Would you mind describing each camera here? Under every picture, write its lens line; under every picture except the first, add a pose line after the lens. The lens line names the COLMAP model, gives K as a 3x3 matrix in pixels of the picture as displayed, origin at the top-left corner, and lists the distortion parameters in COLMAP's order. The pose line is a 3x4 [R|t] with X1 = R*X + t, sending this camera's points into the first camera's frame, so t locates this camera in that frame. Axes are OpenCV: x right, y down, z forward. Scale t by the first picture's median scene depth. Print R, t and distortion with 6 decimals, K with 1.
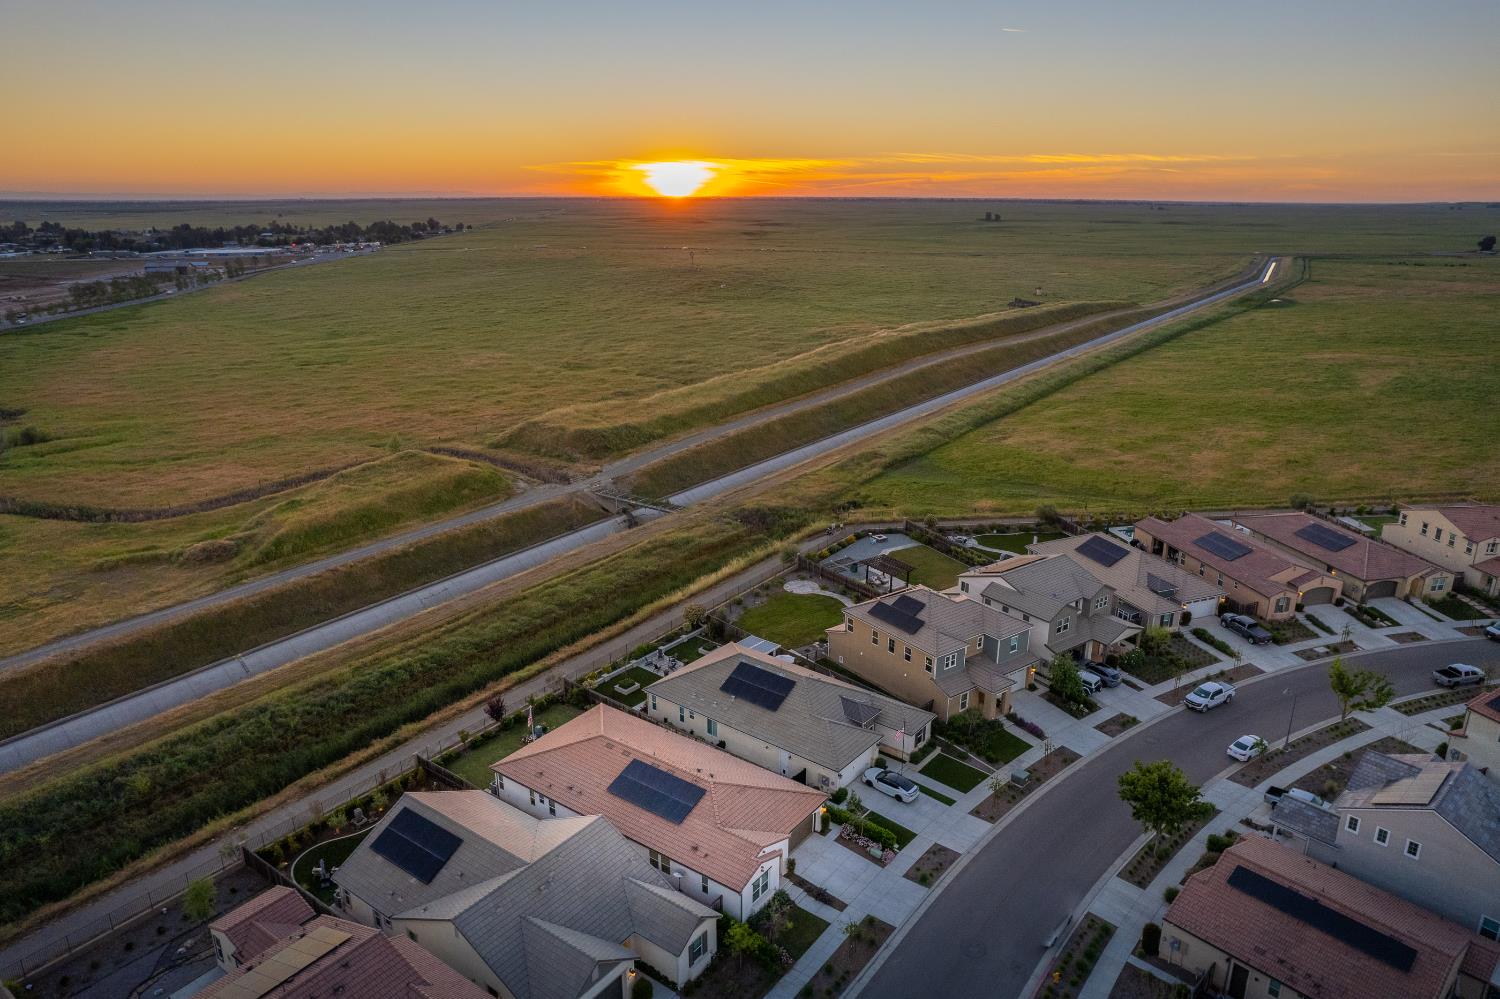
lens RADIAL K [[991.9, 0, 747.0], [0, 991.9, 458.6], [0, 0, 1]] dist [-0.034461, 0.006450]
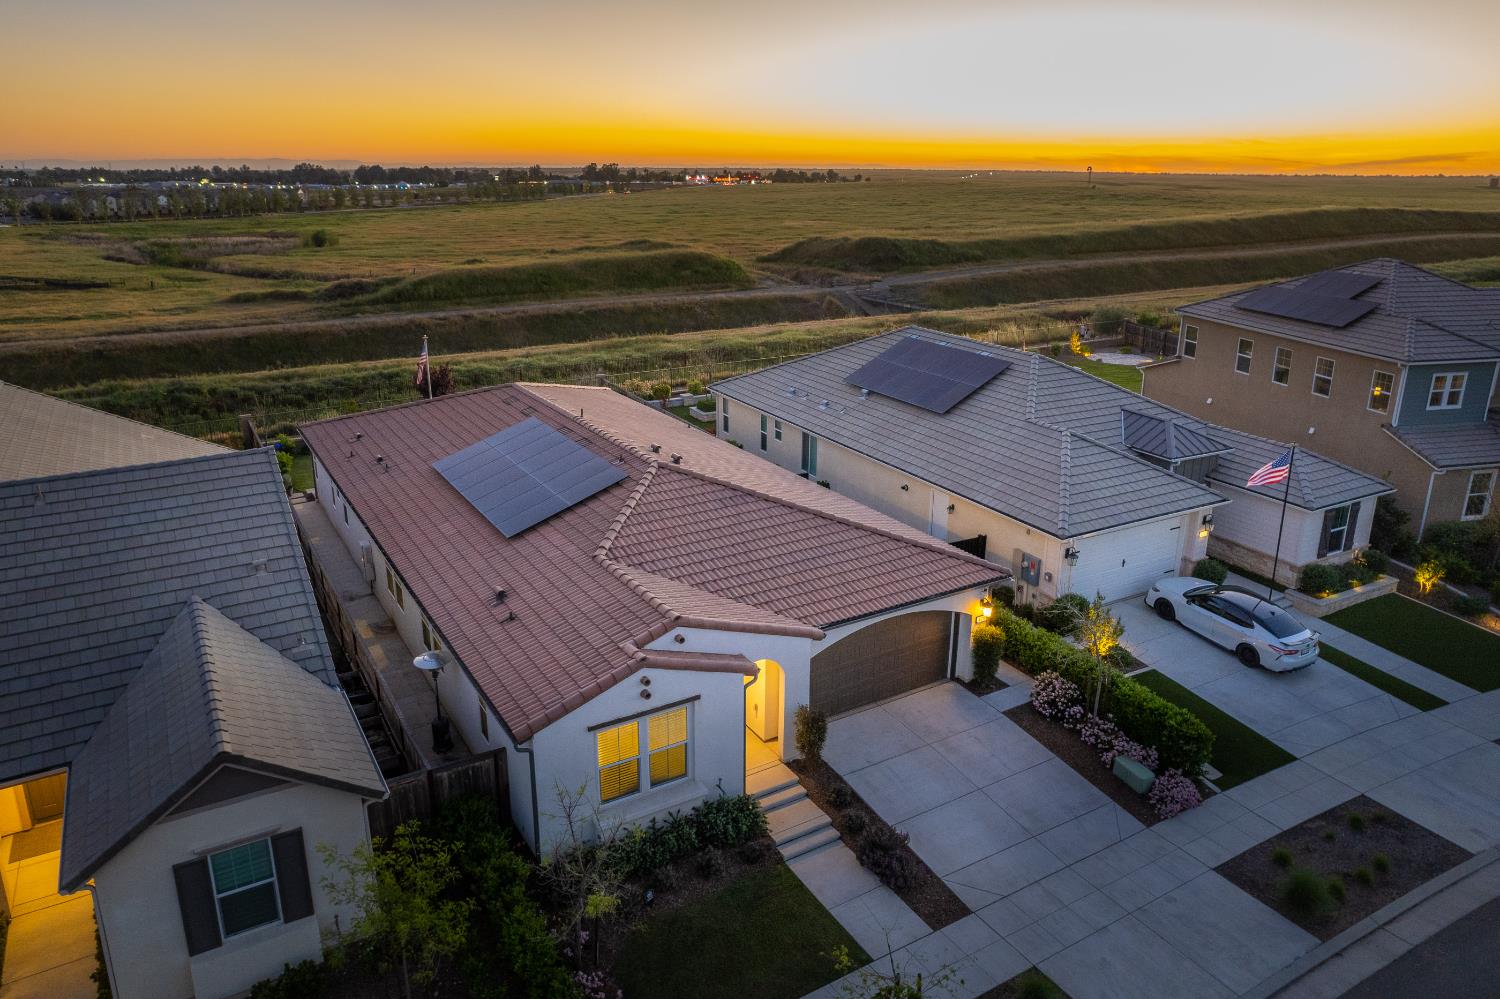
lens RADIAL K [[1010.0, 0, 750.5], [0, 1010.0, 449.4], [0, 0, 1]] dist [-0.036599, 0.003534]
pose [[0.924896, 0.107918, -0.364583, 0.103621], [-0.103134, 0.994132, 0.032629, 0.255805], [0.365965, 0.007423, 0.930599, 0.567941]]
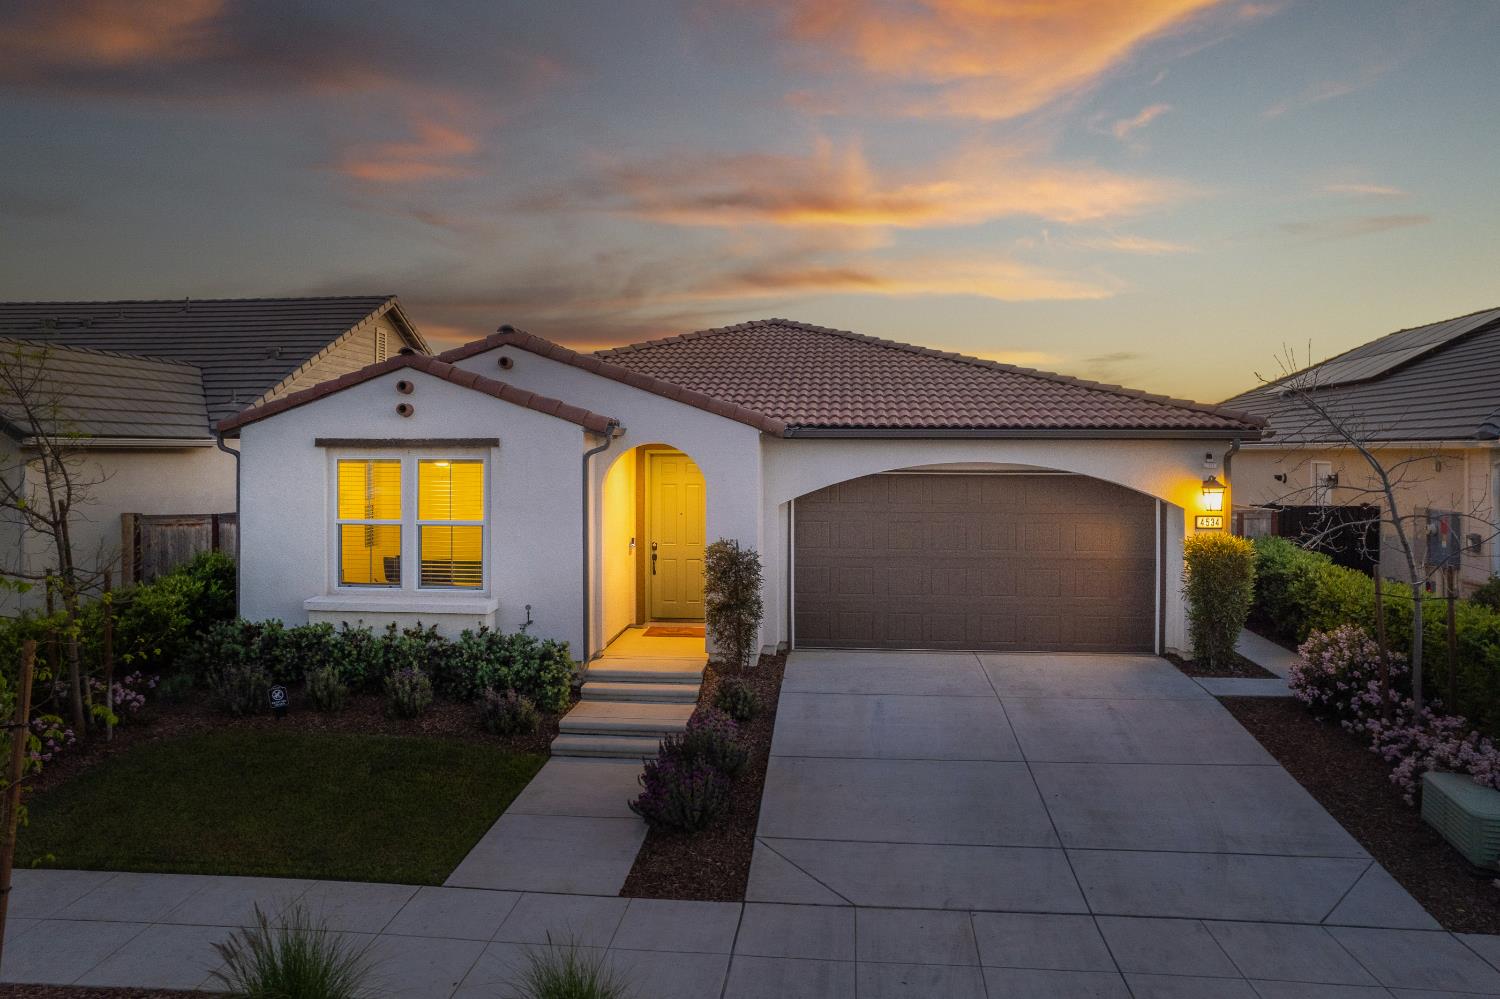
lens RADIAL K [[991.9, 0, 747.0], [0, 991.9, 458.6], [0, 0, 1]] dist [-0.034461, 0.006450]
pose [[0.510065, 0.006394, -0.860112, 0.151533], [-0.221882, 0.967107, -0.124391, 0.328957], [0.831025, 0.254291, 0.494706, 0.730900]]
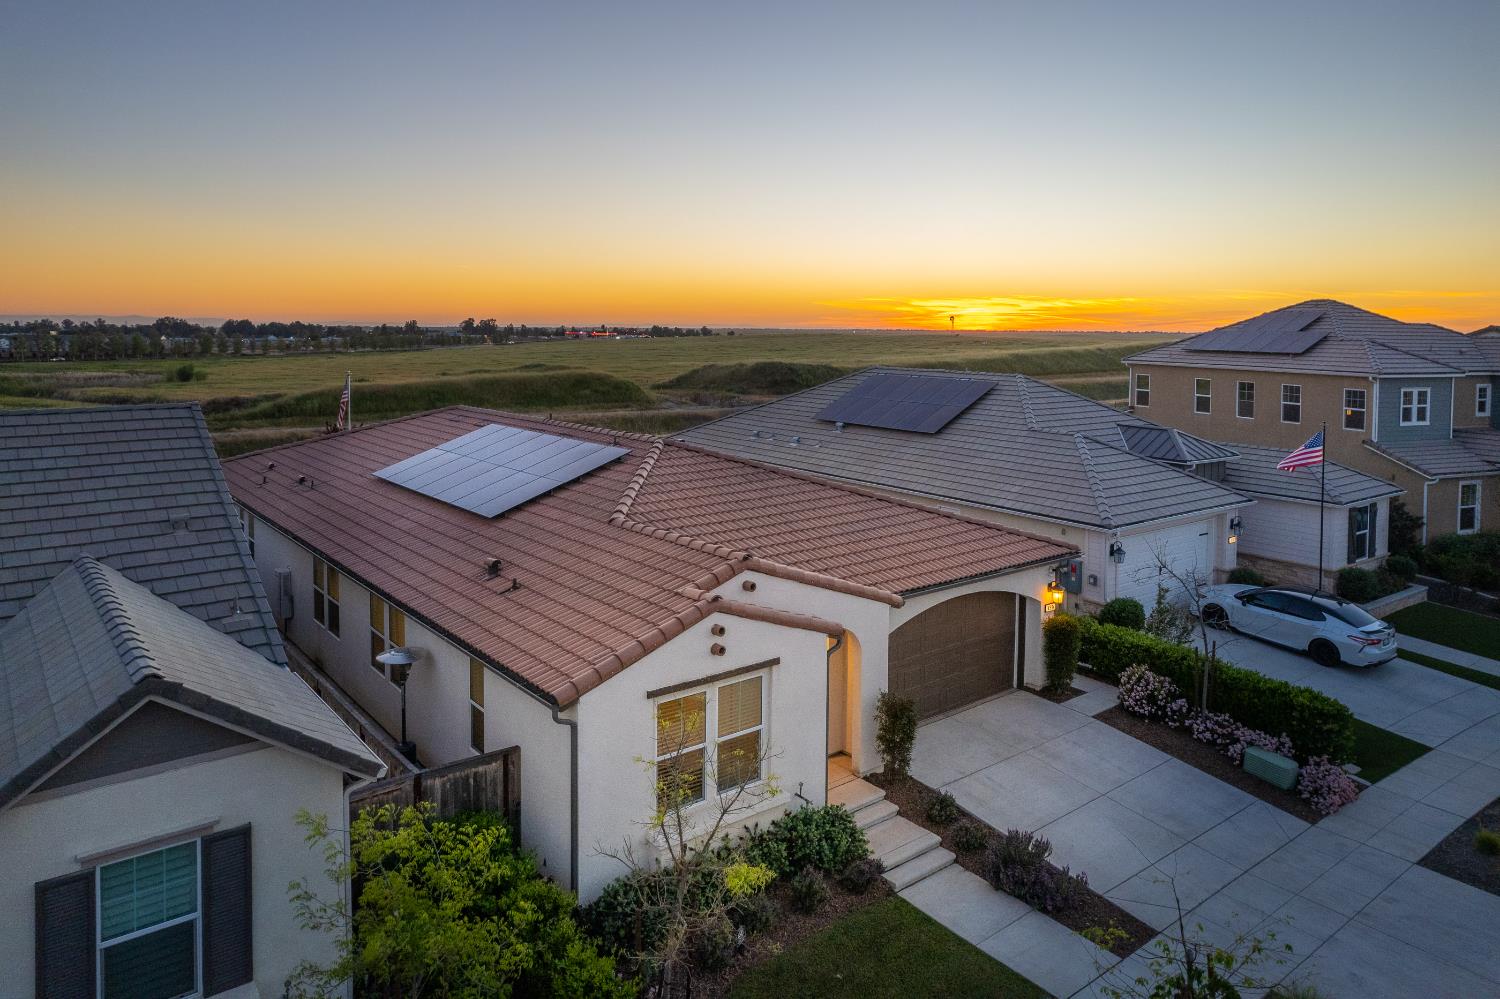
lens RADIAL K [[1005.3, 0, 760.6], [0, 1005.3, 326.5], [0, 0, 1]] dist [-0.036340, 0.003865]
pose [[0.967374, 0.006387, -0.253271, 0.058467], [-0.071792, 0.965617, -0.249860, 0.305702], [0.242967, 0.259891, 0.934572, 0.596052]]
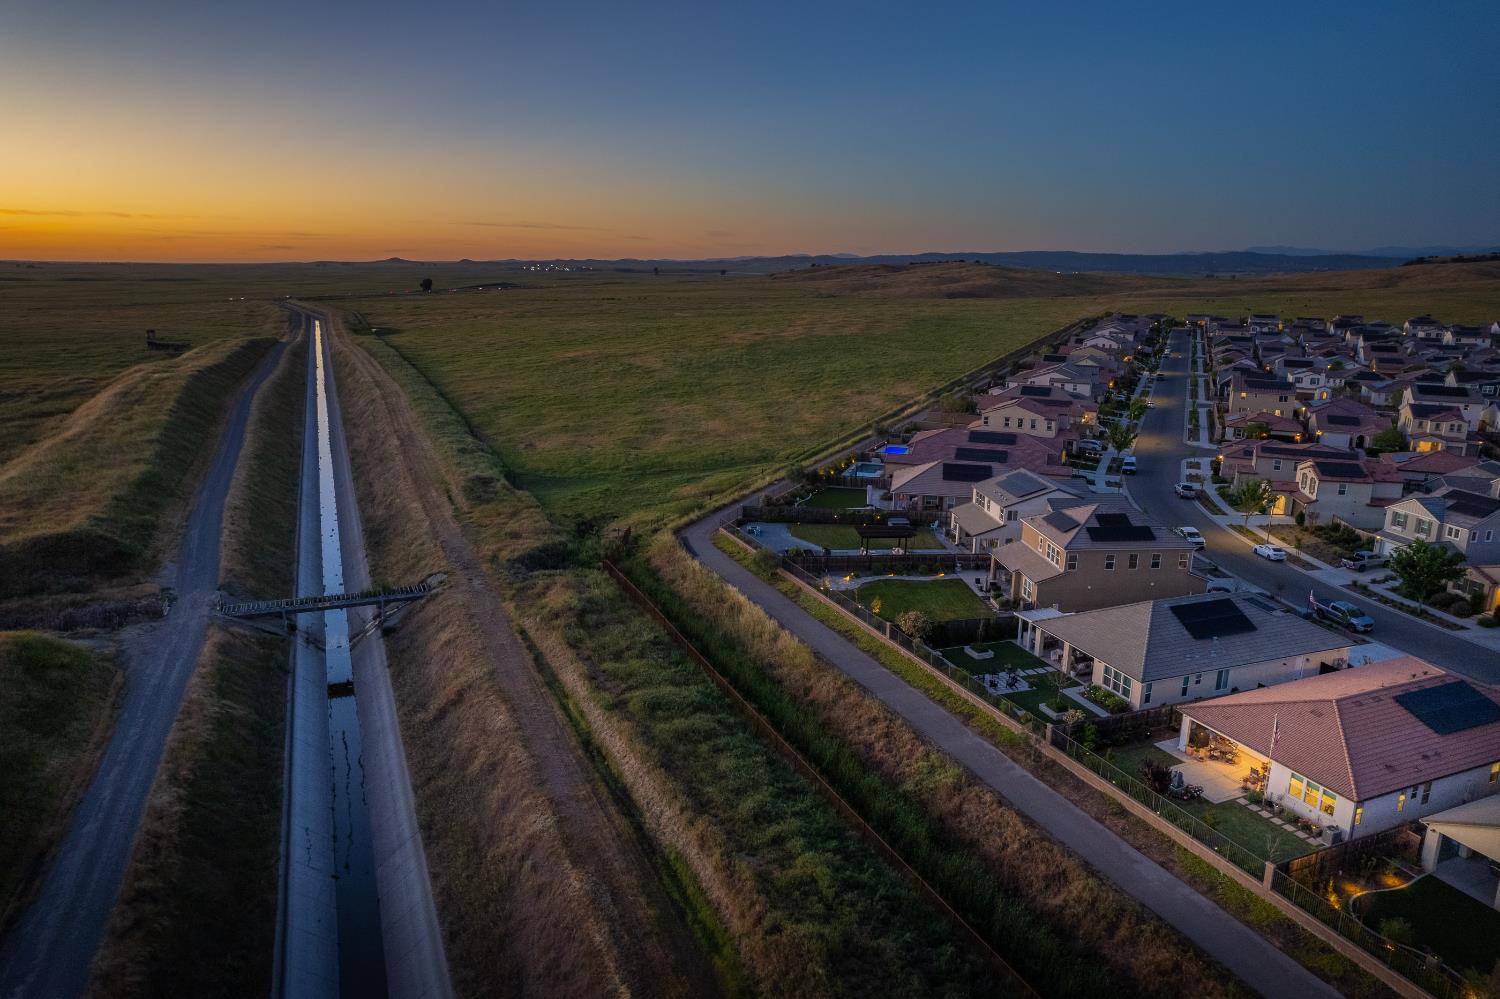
lens RADIAL K [[991.9, 0, 747.0], [0, 991.9, 458.6], [0, 0, 1]] dist [-0.034461, 0.006450]
pose [[0.516621, -0.161634, 0.840820, -0.914698], [0.210974, 0.975773, 0.057949, -0.046872], [-0.829815, 0.147453, 0.538205, 0.852300]]
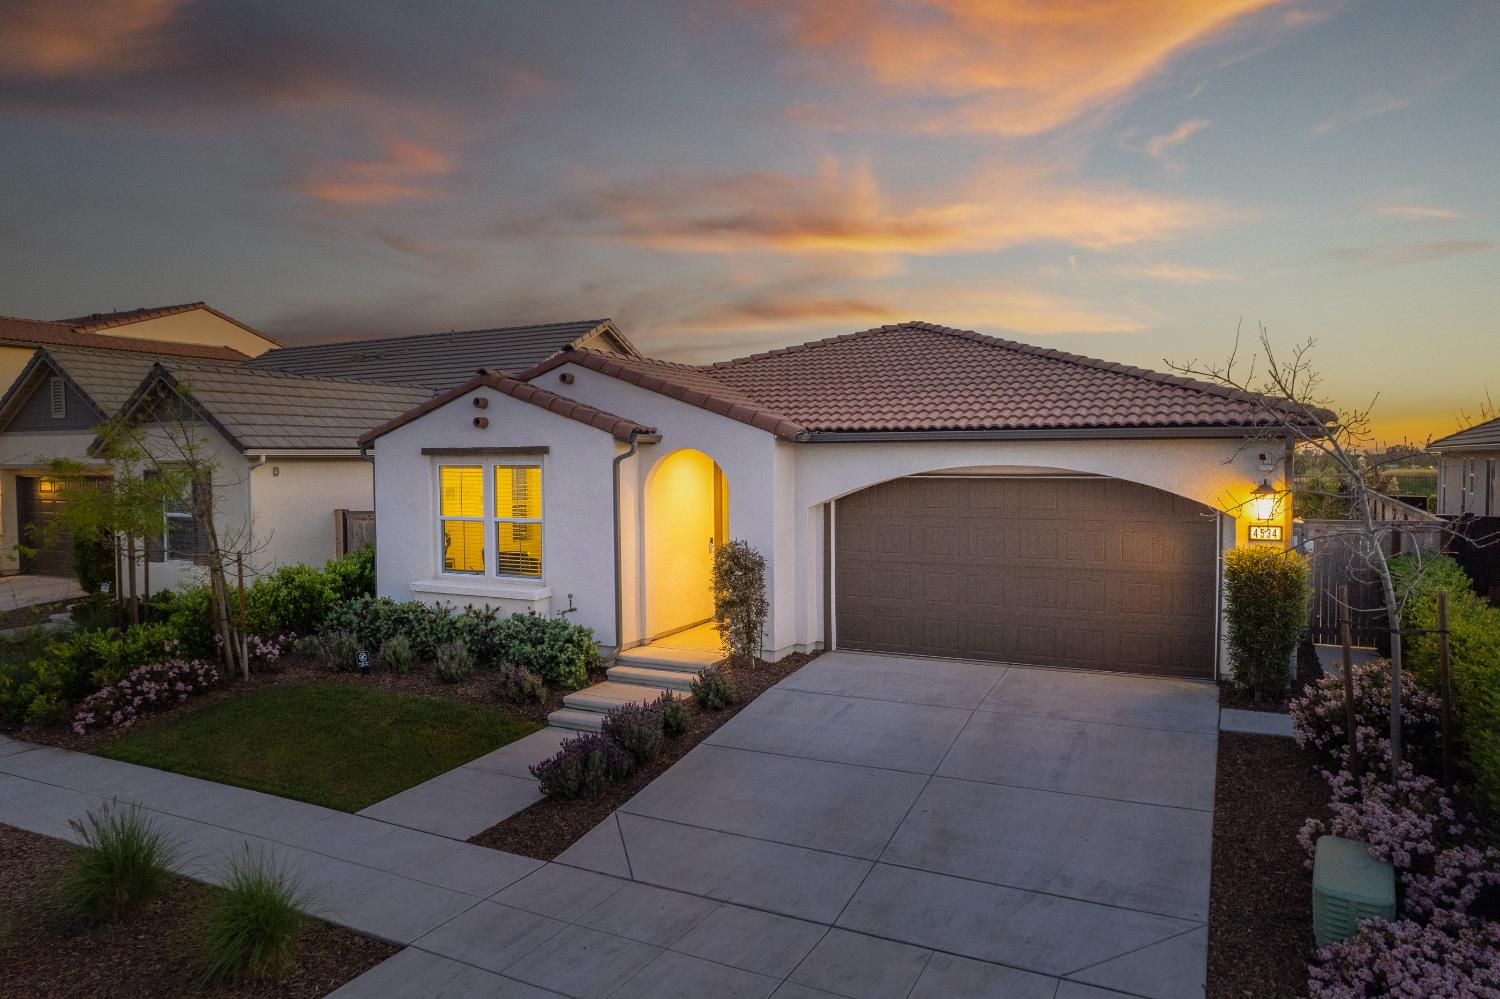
lens RADIAL K [[975.8, 0, 750.0], [0, 975.8, 499.5], [0, 0, 1]] dist [-0.043969, 0.000318]
pose [[0.156911, 0.043847, -0.986639, 0.171588], [-0.245292, 0.969441, 0.004072, 0.316802], [0.956667, 0.241375, 0.162871, 0.775787]]
